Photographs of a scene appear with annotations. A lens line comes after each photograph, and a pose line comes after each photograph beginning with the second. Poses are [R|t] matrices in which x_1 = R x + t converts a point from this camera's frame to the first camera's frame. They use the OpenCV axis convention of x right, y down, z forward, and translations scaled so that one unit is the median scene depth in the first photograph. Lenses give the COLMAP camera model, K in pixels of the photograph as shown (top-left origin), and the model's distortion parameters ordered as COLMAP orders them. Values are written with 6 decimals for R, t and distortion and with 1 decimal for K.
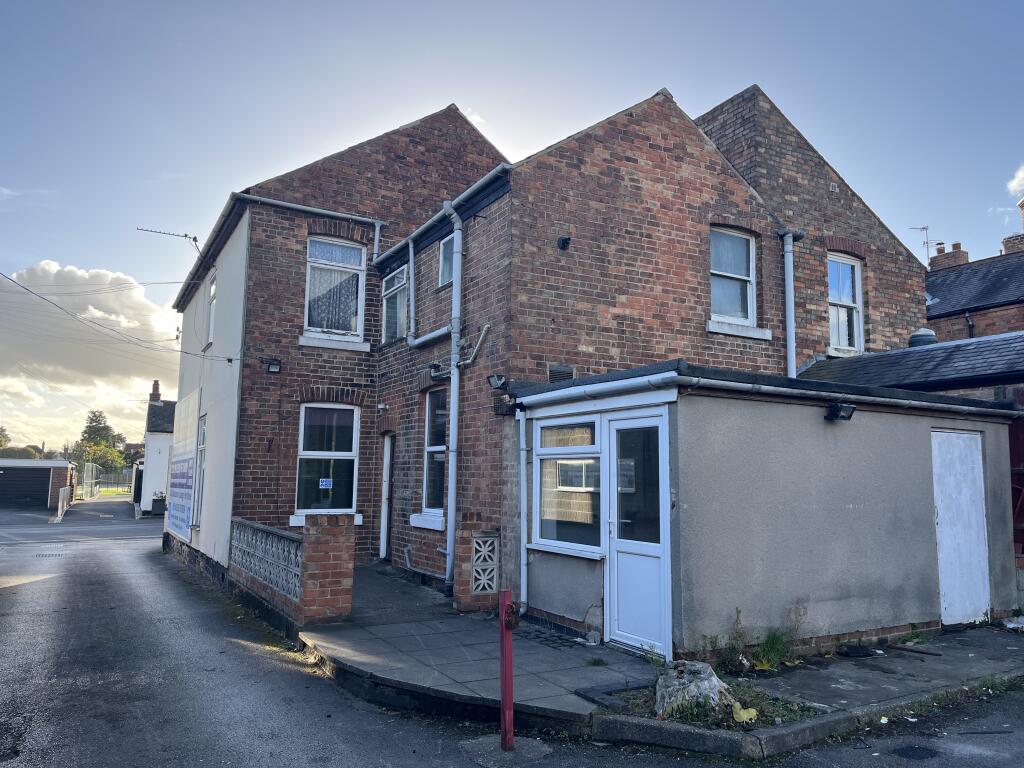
lens RADIAL K [[766.4, 0, 512.0], [0, 766.4, 389.0], [0, 0, 1]] dist [0.083315, -0.102424]
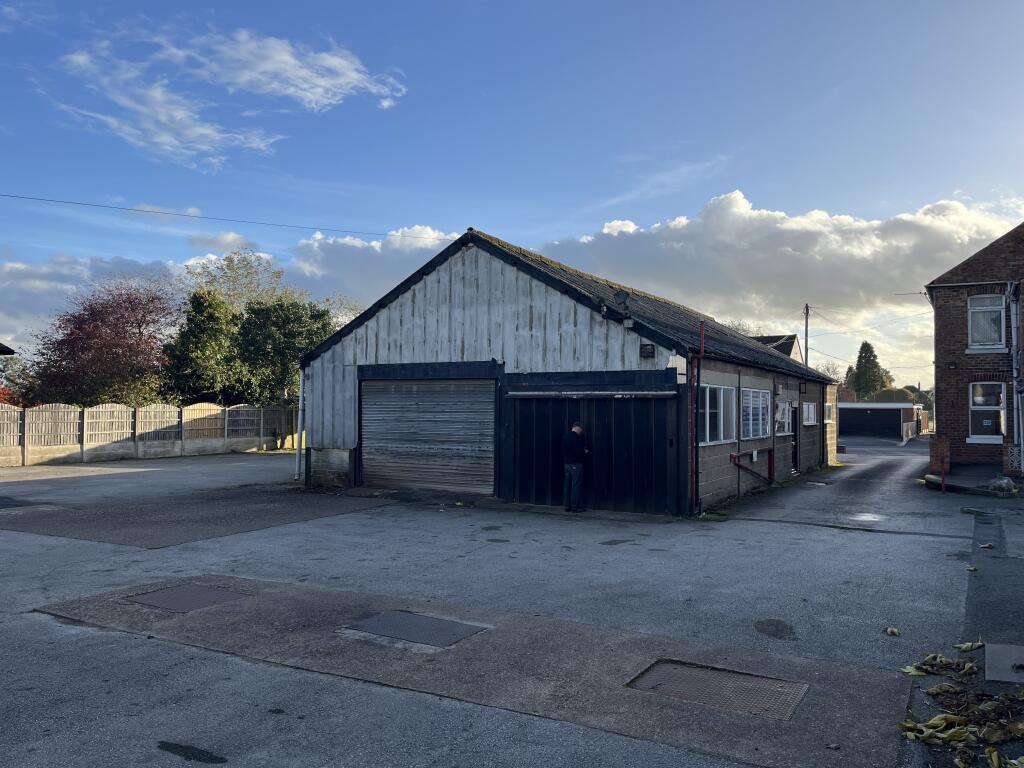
lens RADIAL K [[766.4, 0, 512.0], [0, 766.4, 389.0], [0, 0, 1]] dist [0.083315, -0.102424]
pose [[0.508383, -0.034696, -0.860432, 0.837081], [0.106860, 0.994007, 0.023055, -0.134983], [0.854475, -0.103667, 0.509043, -1.013708]]
